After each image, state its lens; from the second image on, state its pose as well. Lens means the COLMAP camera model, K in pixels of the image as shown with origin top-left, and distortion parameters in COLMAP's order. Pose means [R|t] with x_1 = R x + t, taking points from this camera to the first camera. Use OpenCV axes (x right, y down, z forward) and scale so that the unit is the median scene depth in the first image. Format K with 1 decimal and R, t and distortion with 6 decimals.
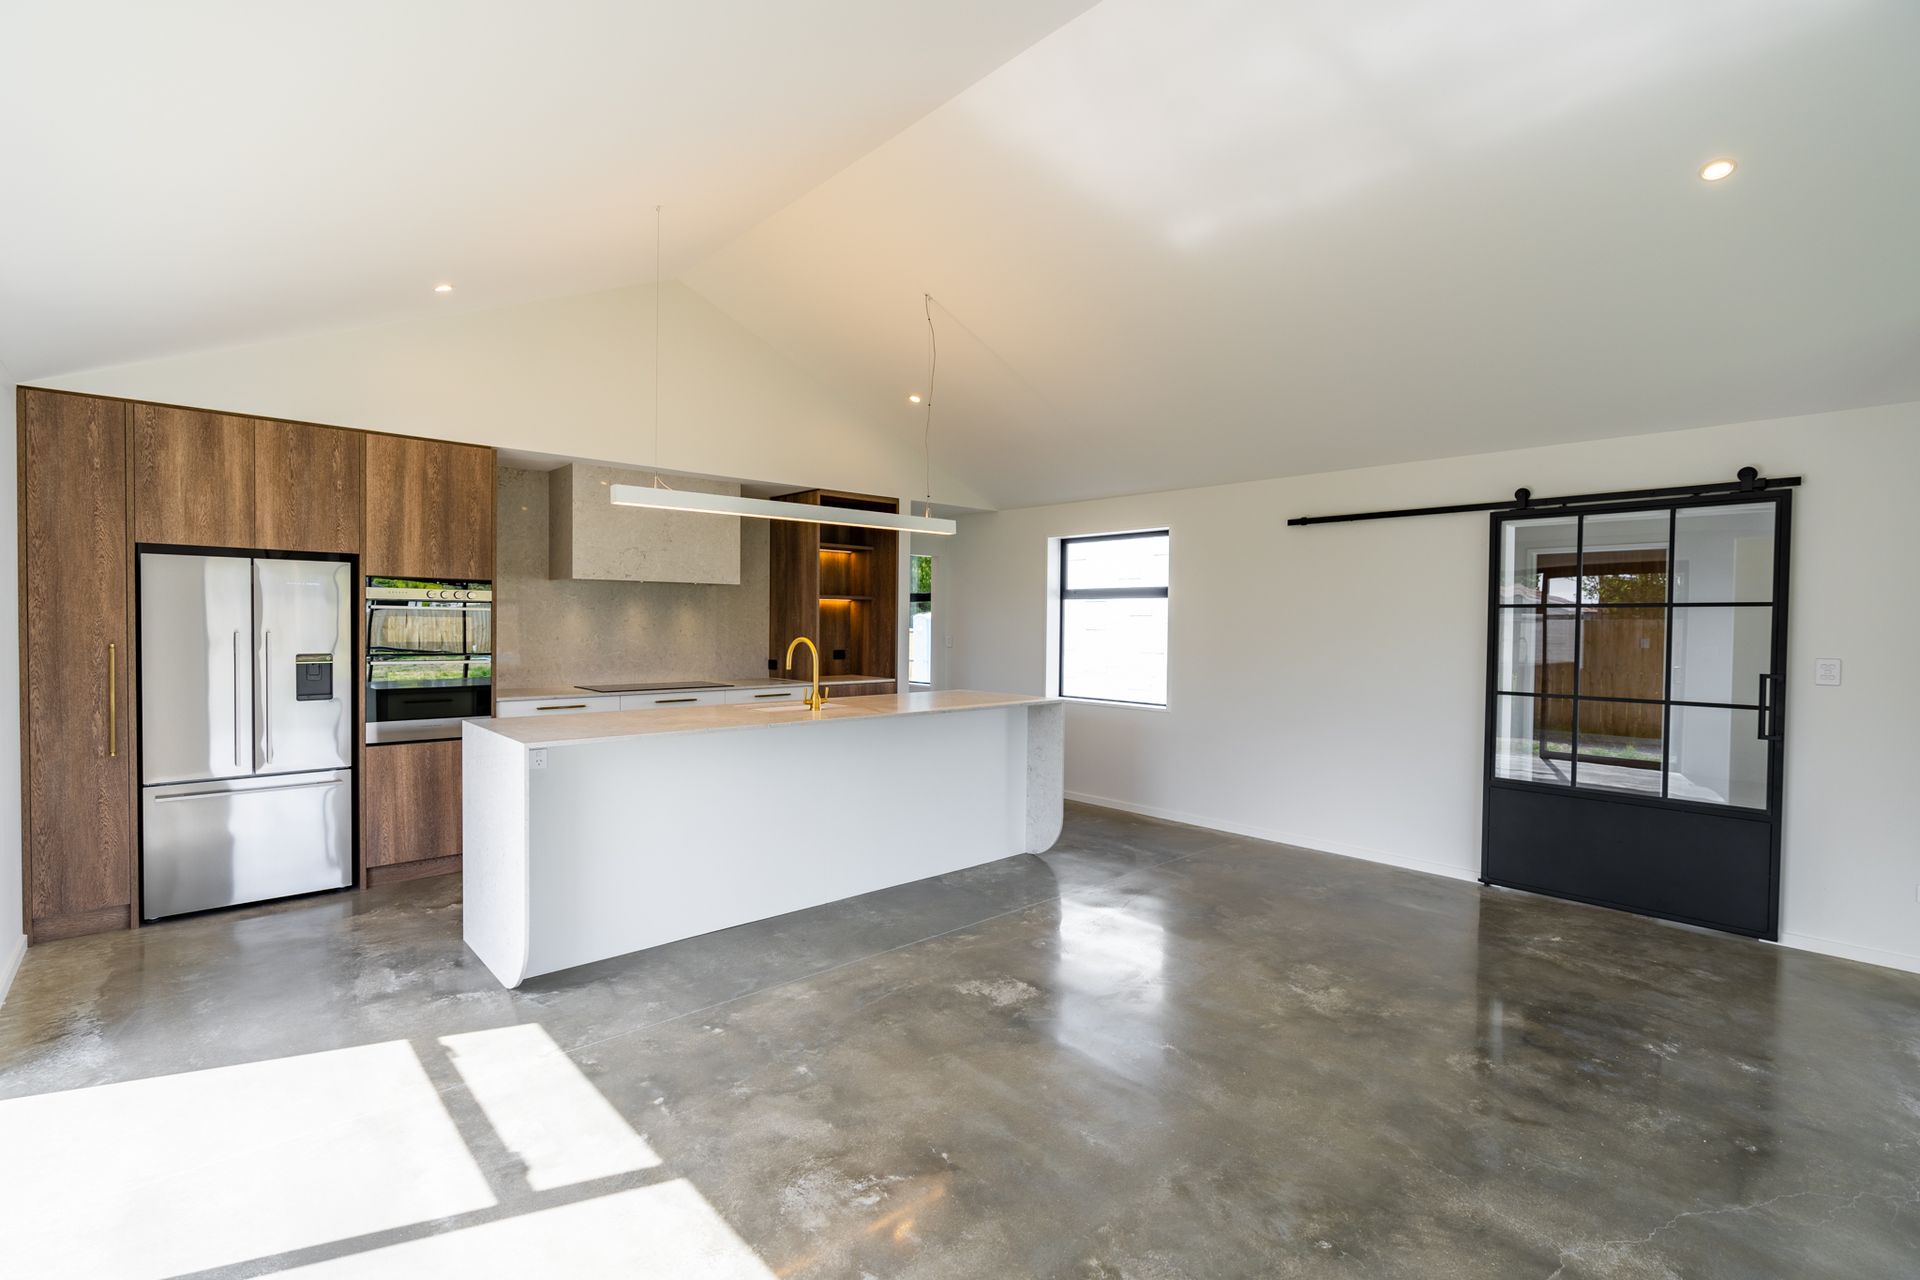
lens RADIAL K [[877.0, 0, 968.8], [0, 877.0, 635.9], [0, 0, 1]] dist [-0.006014, 0.001070]
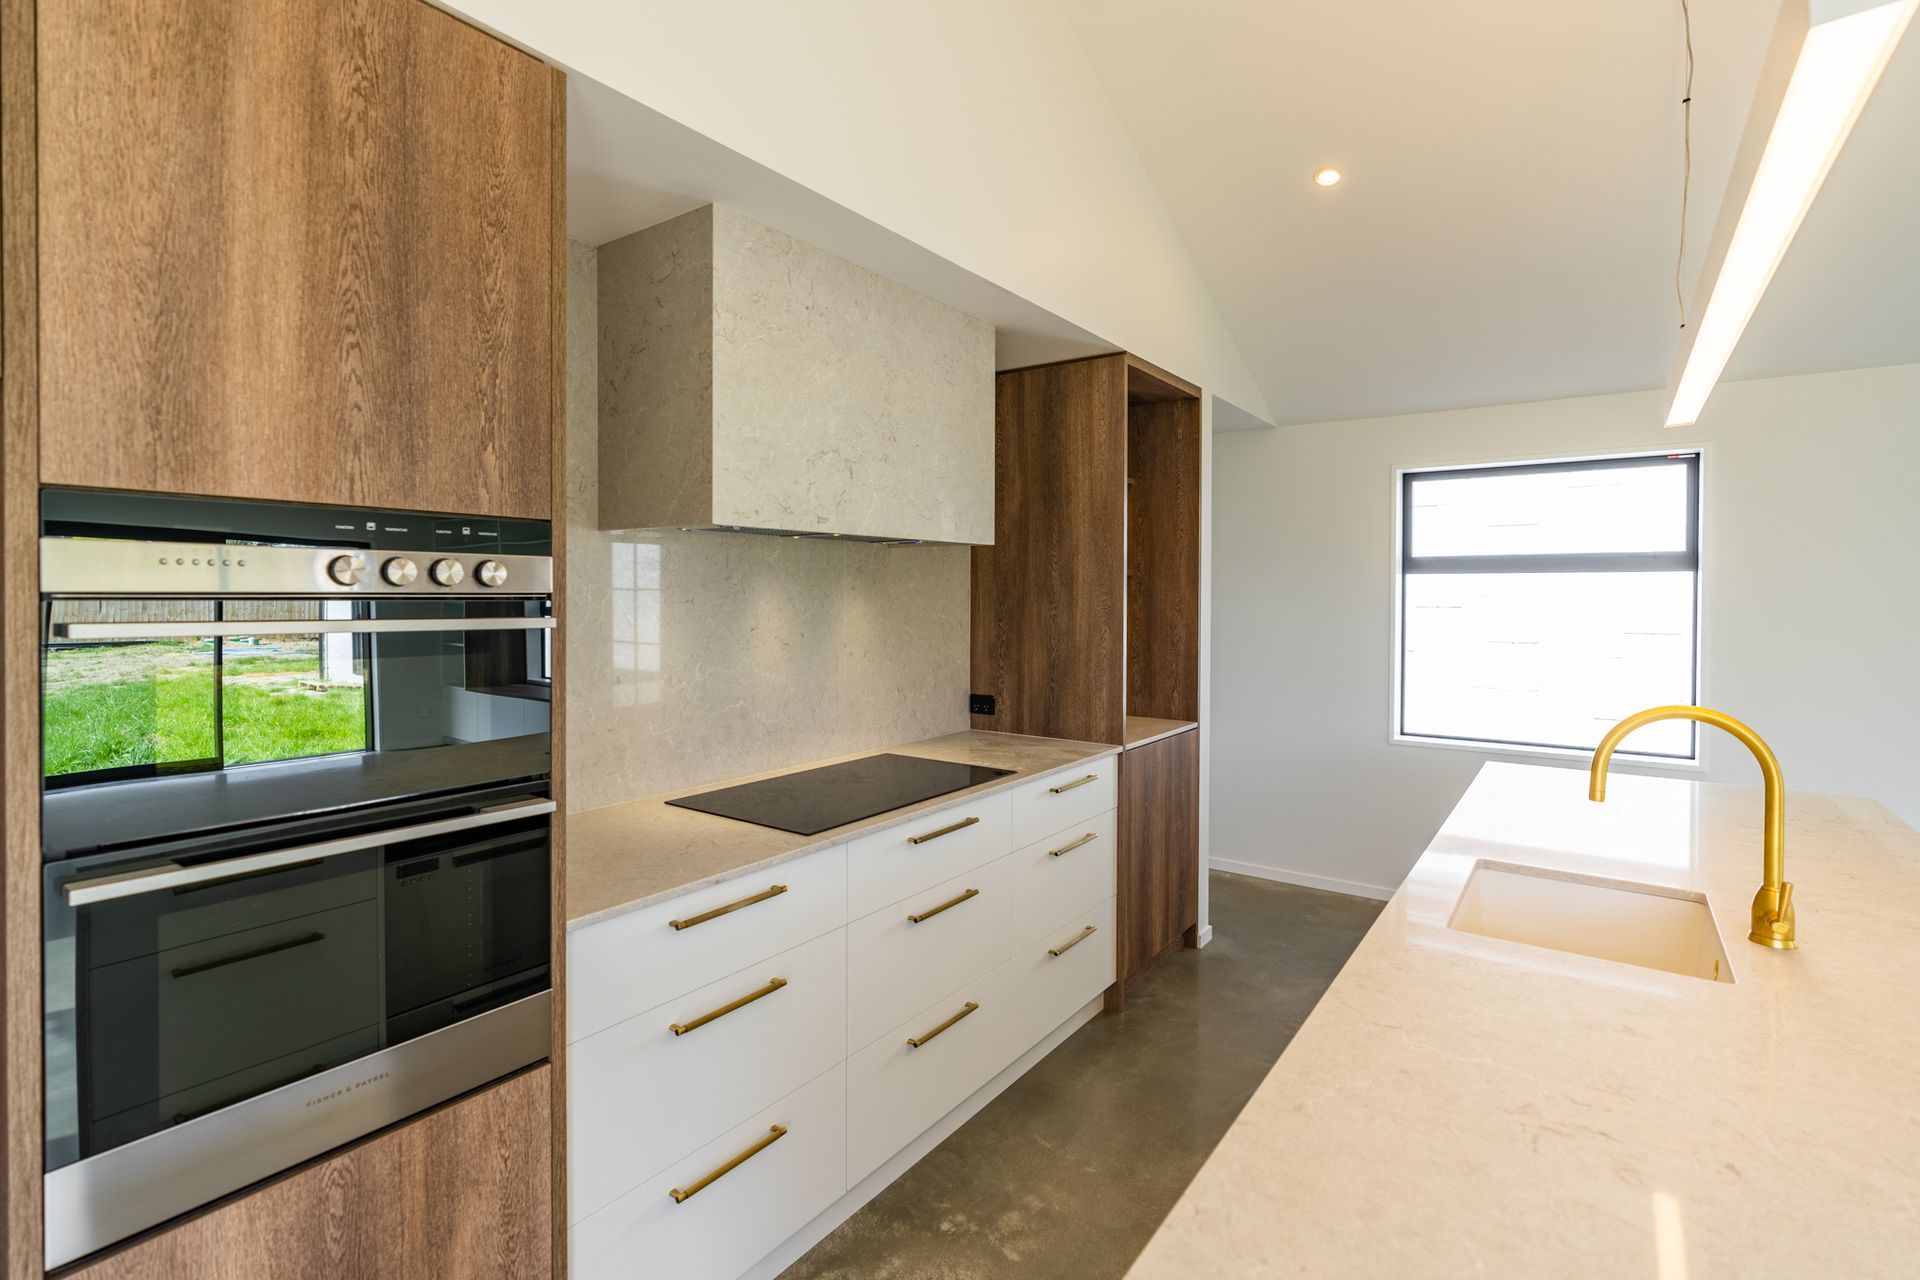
lens RADIAL K [[877.0, 0, 935.7], [0, 877.0, 602.1], [0, 0, 1]] dist [-0.006014, 0.001070]
pose [[0.980772, -0.009995, 0.194899, -0.481944], [0.010978, 0.999932, -0.003964, -0.034297], [-0.194846, 0.006027, 0.980815, 0.698443]]
